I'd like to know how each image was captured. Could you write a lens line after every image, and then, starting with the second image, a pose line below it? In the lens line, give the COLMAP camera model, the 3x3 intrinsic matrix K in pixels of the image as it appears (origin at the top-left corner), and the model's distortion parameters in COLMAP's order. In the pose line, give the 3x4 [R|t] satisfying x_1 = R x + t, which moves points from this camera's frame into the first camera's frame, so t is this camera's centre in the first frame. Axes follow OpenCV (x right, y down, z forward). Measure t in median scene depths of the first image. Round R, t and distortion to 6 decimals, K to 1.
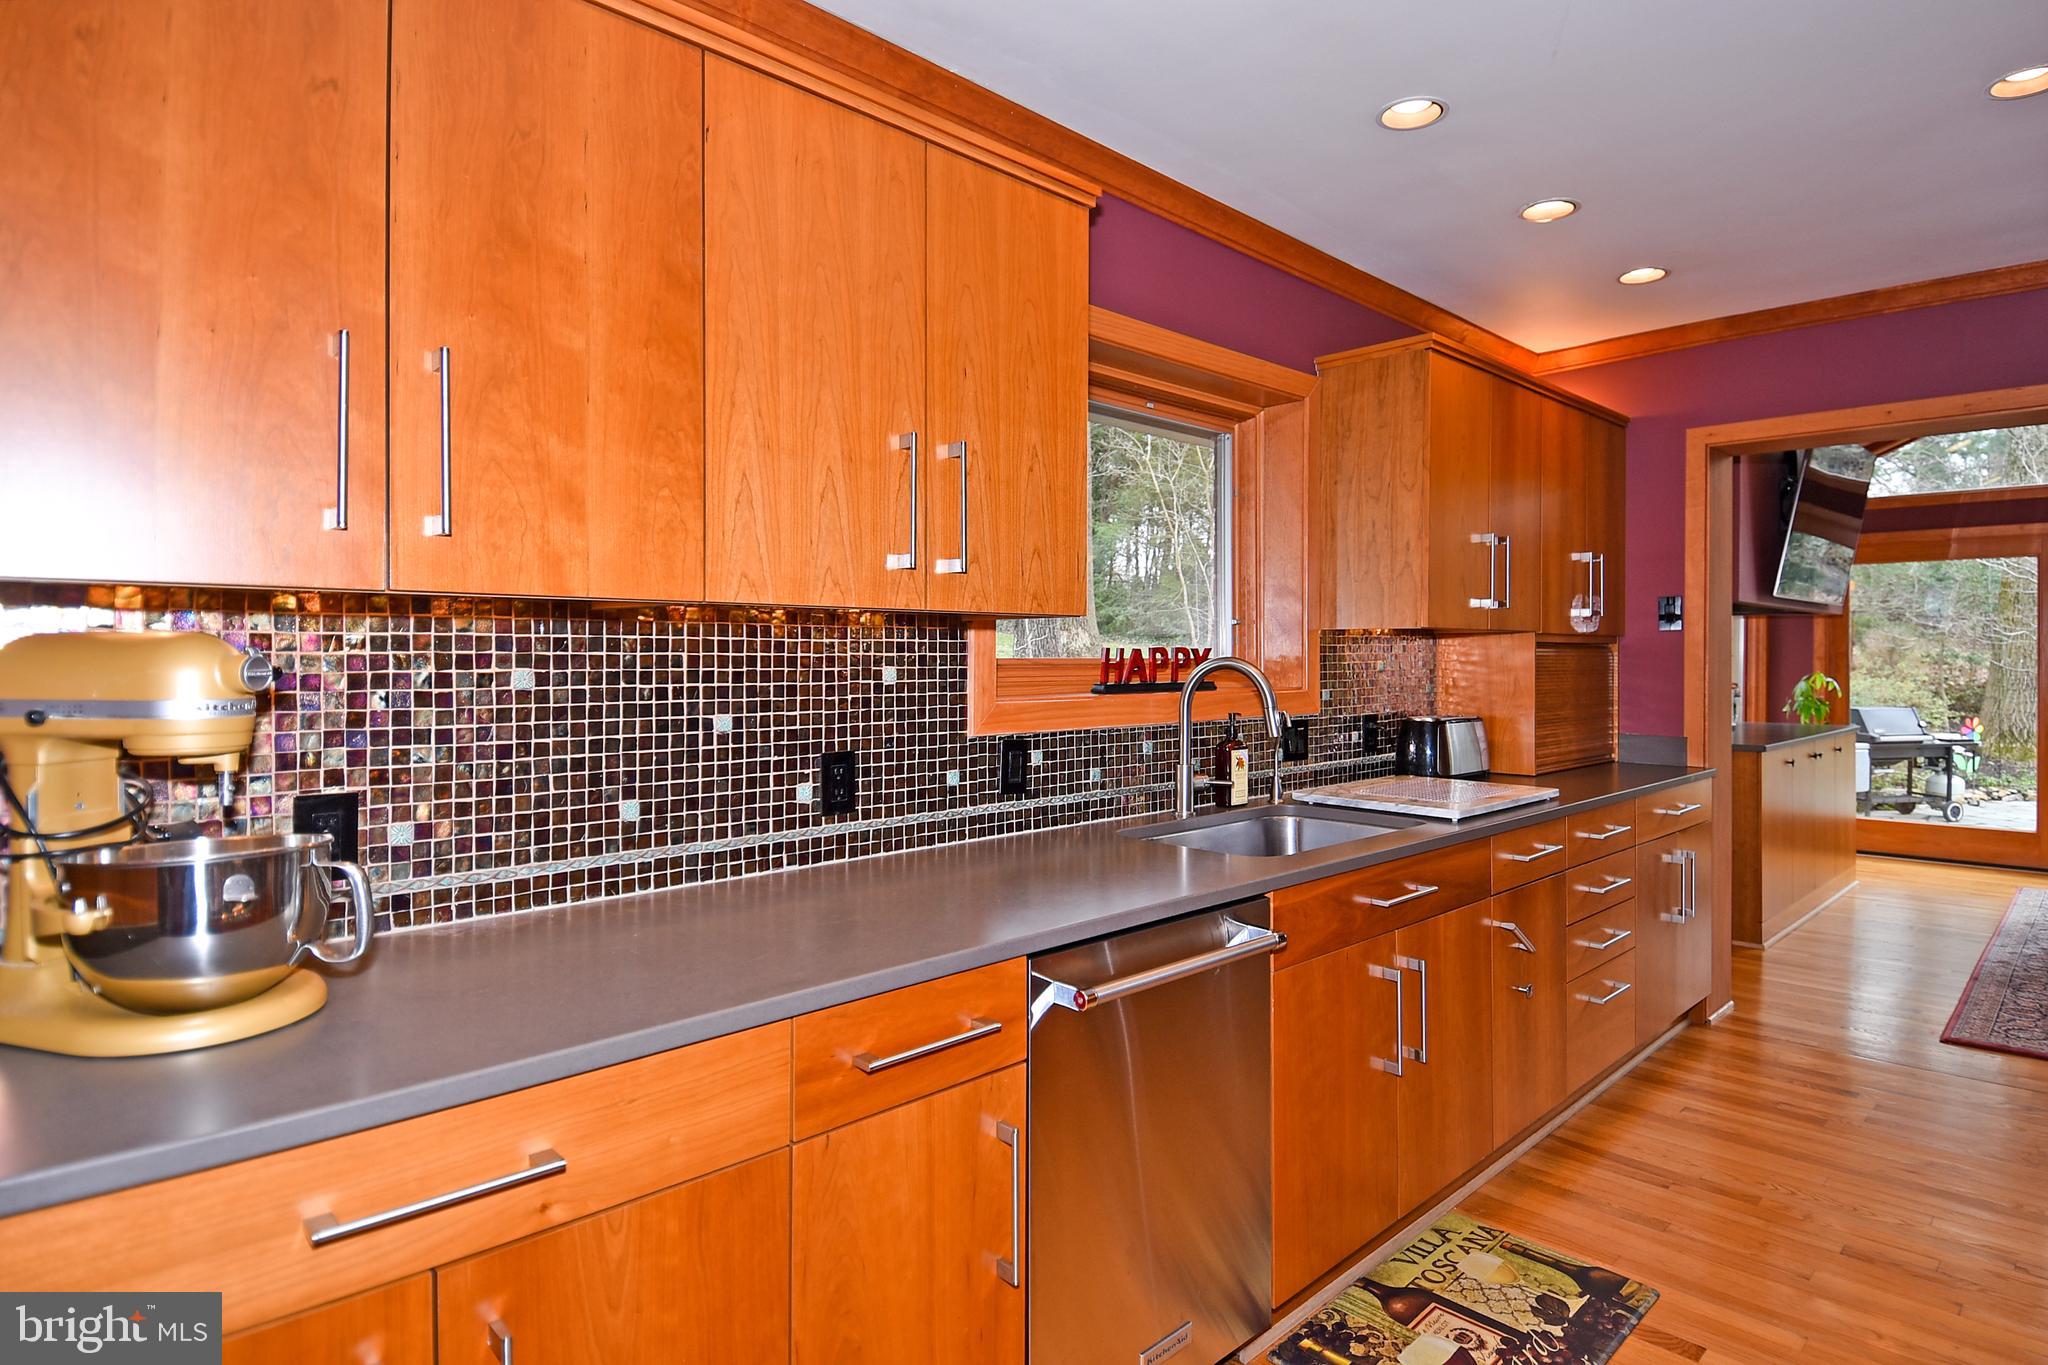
lens RADIAL K [[1106.7, 0, 1056.9], [0, 1106.7, 657.0], [0, 0, 1]] dist [0.053086, -0.054490]
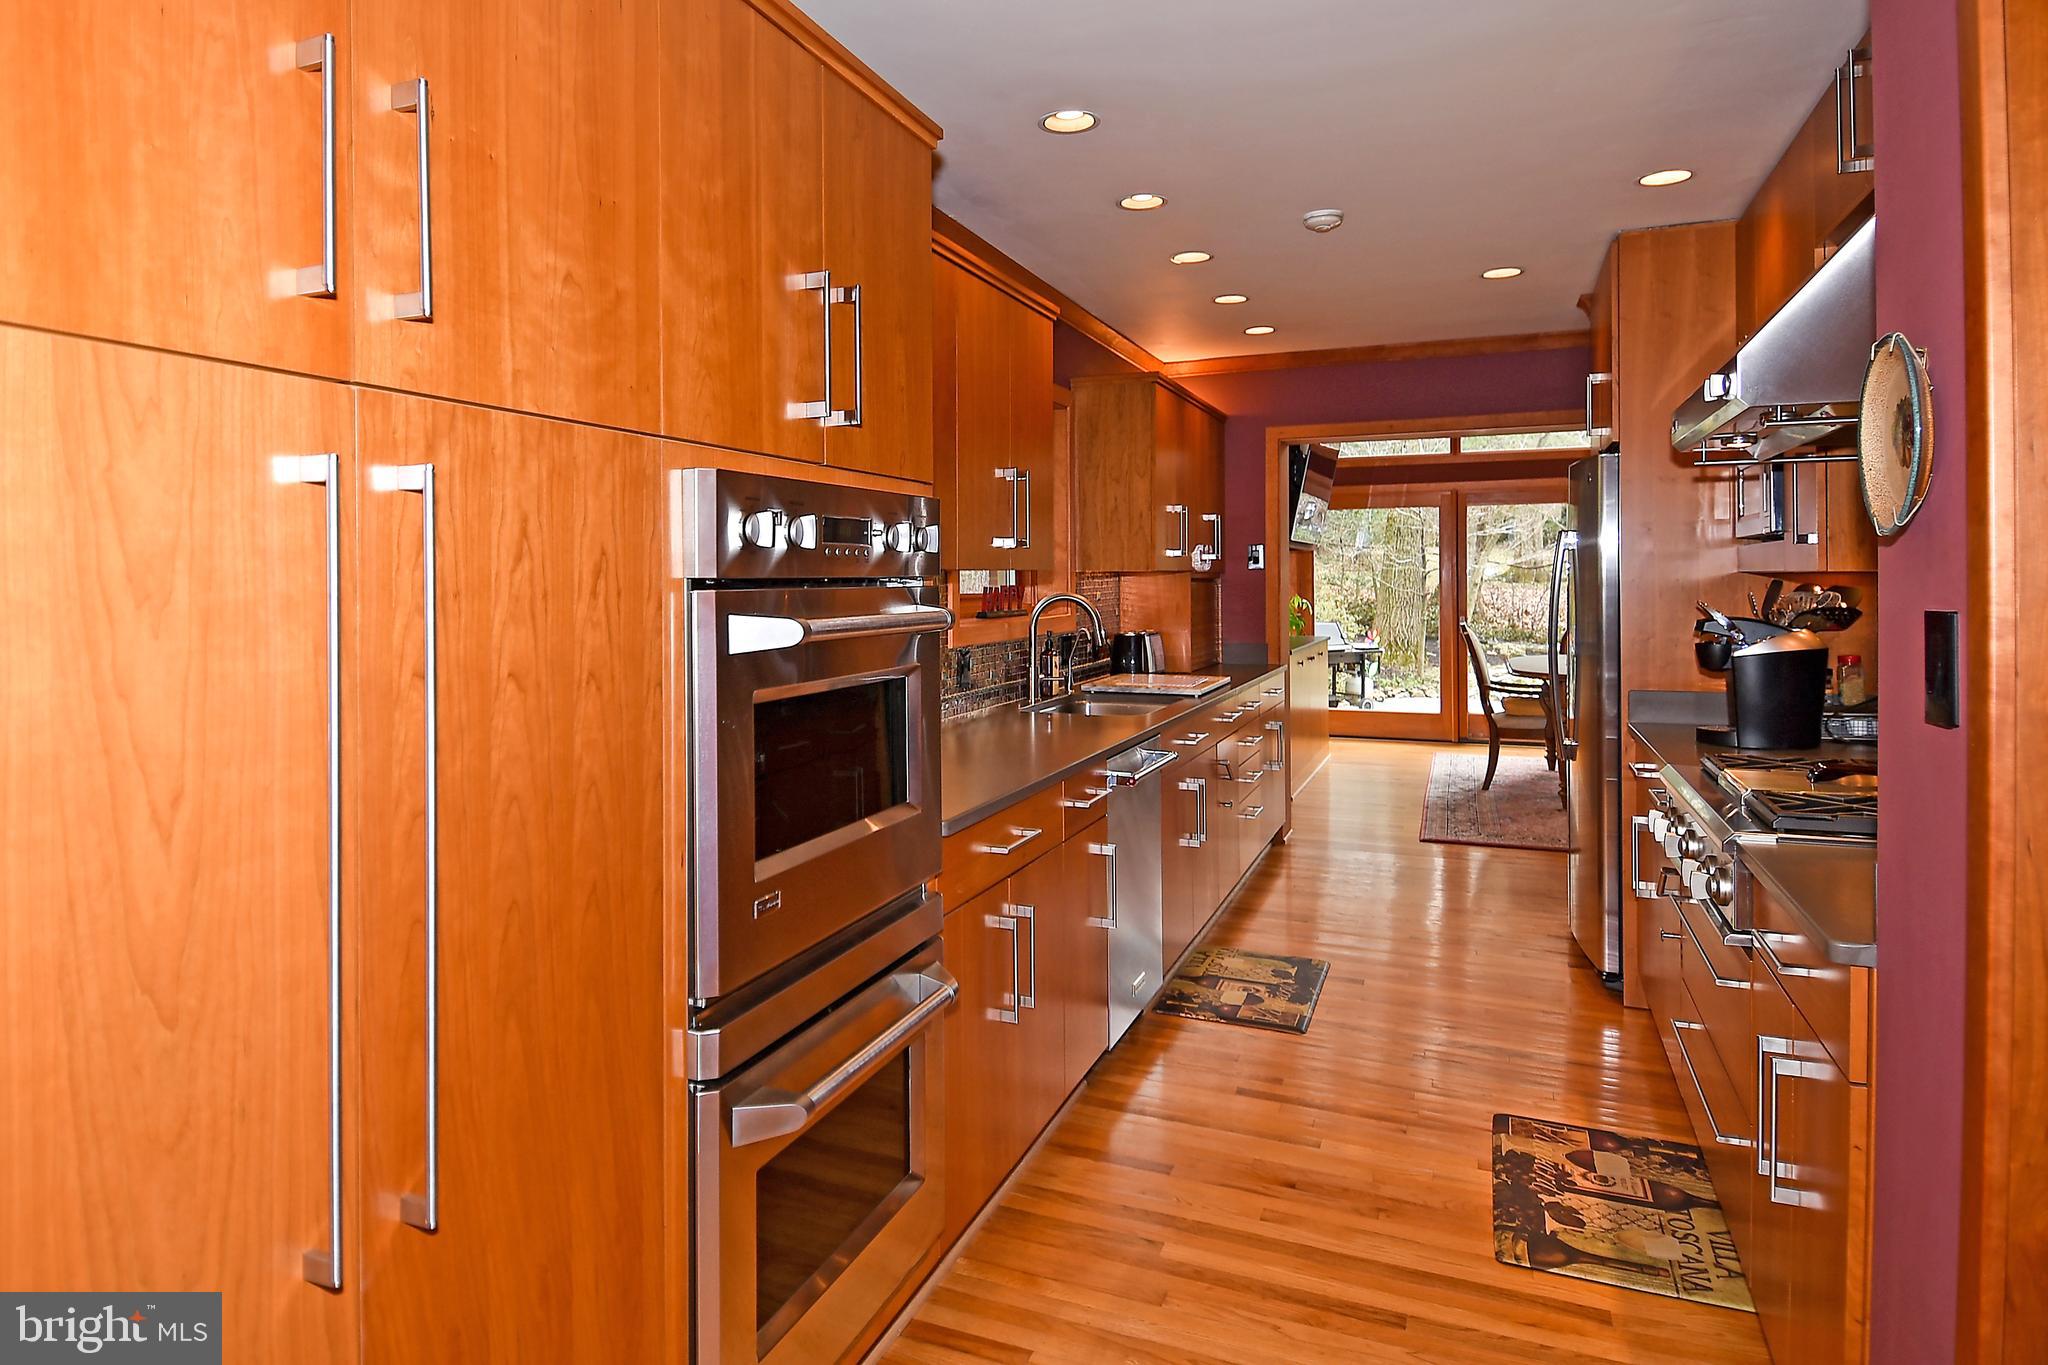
lens RADIAL K [[1278.2, 0, 851.1], [0, 1278.2, 580.7], [0, 0, 1]] dist [-0.002267, -0.001985]
pose [[0.946090, -0.008210, 0.323799, -0.535042], [0.008633, 0.999963, 0.000132, -0.015723], [-0.323788, 0.002671, 0.946126, -0.418946]]
